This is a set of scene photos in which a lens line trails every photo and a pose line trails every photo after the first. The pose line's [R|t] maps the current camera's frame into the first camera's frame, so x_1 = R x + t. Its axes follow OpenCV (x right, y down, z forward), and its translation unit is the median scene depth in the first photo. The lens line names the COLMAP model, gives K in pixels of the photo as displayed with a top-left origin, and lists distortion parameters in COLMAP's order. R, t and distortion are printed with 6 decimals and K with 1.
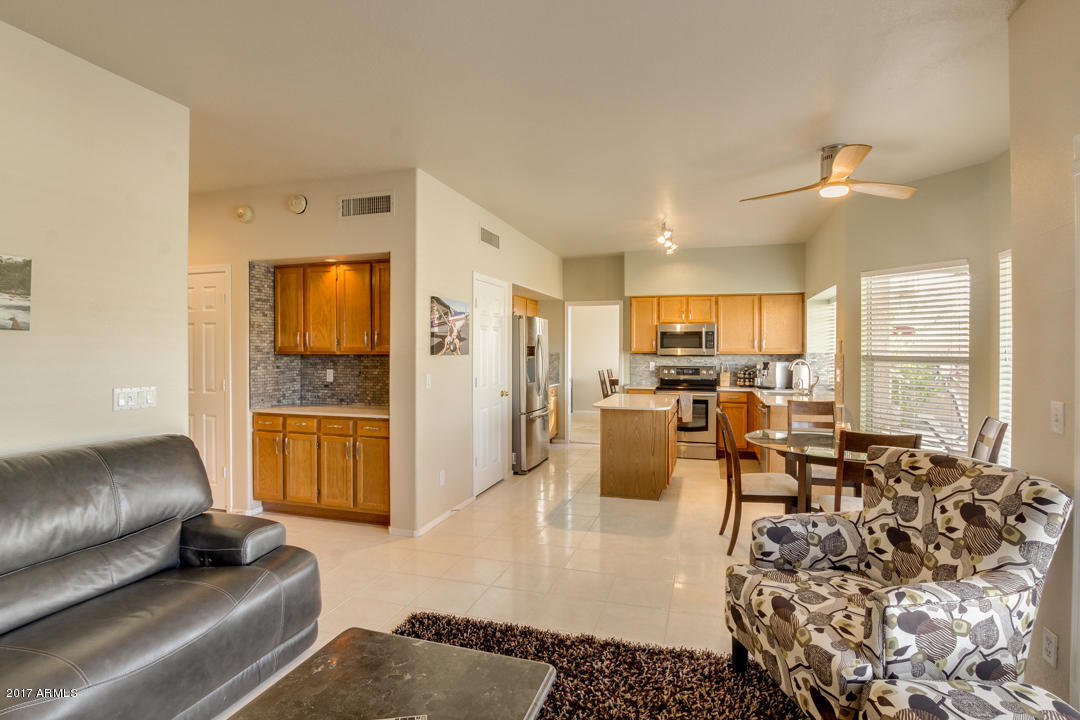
lens RADIAL K [[510.9, 0, 556.9], [0, 510.9, 356.6], [0, 0, 1]] dist [-0.021666, -0.000377]
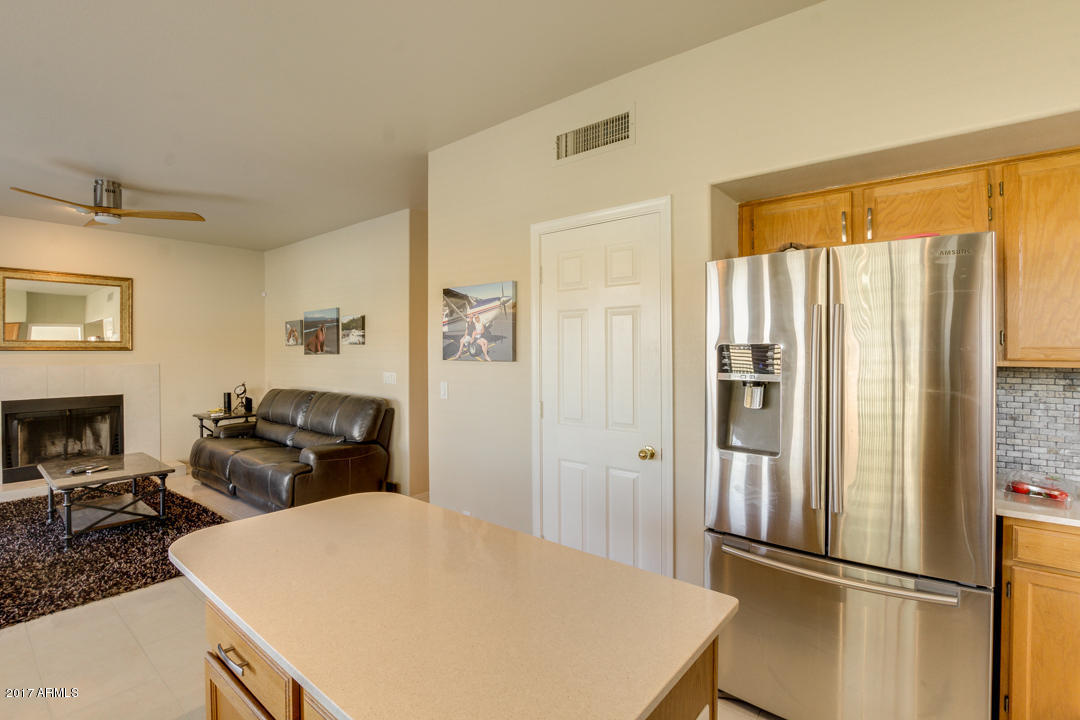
lens RADIAL K [[503.6, 0, 543.6], [0, 503.6, 350.7], [0, 0, 1]] dist [-0.021683, -0.000245]
pose [[-0.391986, -0.000159, -0.919971, 0.312402], [-0.011510, 0.999923, 0.004731, -0.016532], [0.919899, 0.012444, -0.391957, 1.025551]]
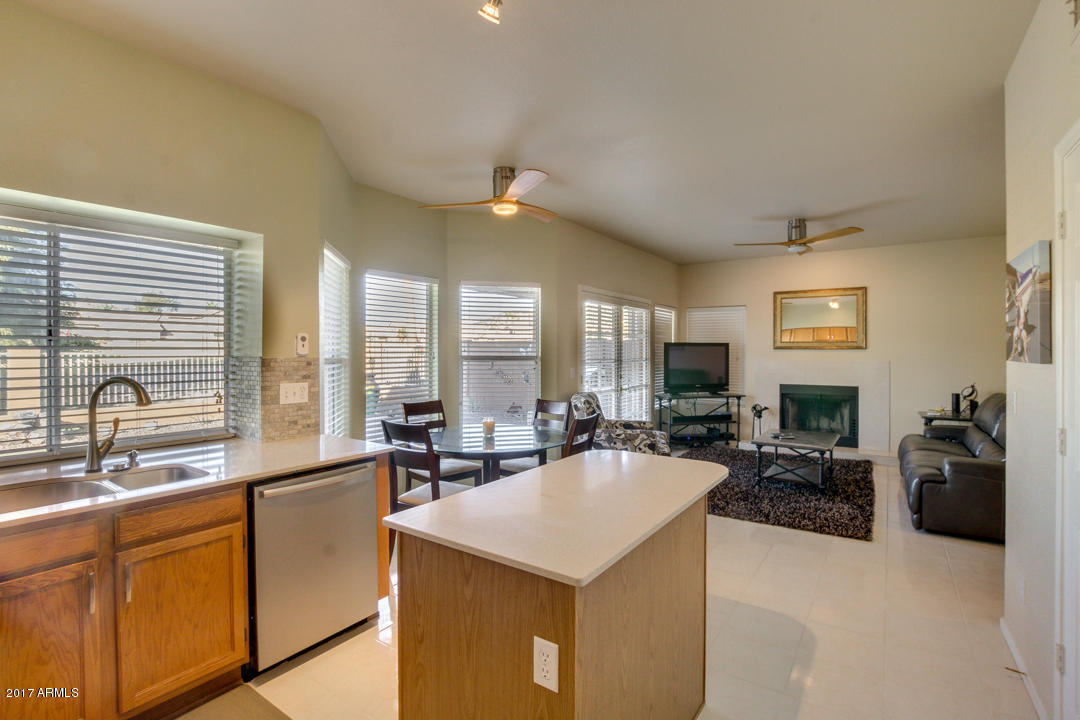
lens RADIAL K [[503.6, 0, 543.6], [0, 503.6, 350.7], [0, 0, 1]] dist [-0.021683, -0.000245]
pose [[-0.950183, -0.001429, 0.311688, 0.071175], [0.002884, 0.999906, 0.013379, -0.016895], [-0.311678, 0.013611, -0.950090, 1.208755]]
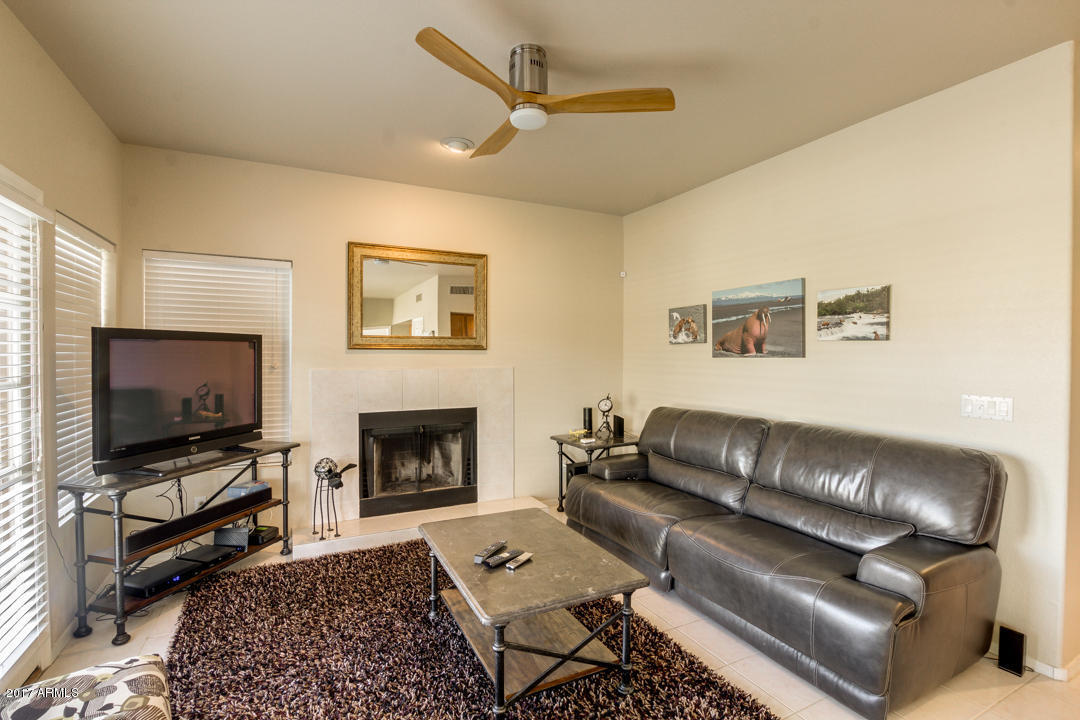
lens RADIAL K [[501.6, 0, 539.8], [0, 501.6, 362.3], [0, 0, 1]] dist [-0.019542, 0.000256]
pose [[-0.736843, 0.011286, -0.675970, 0.178373], [-0.013097, 0.999435, 0.030962, -0.008670], [0.675937, 0.031668, -0.736279, 0.498232]]
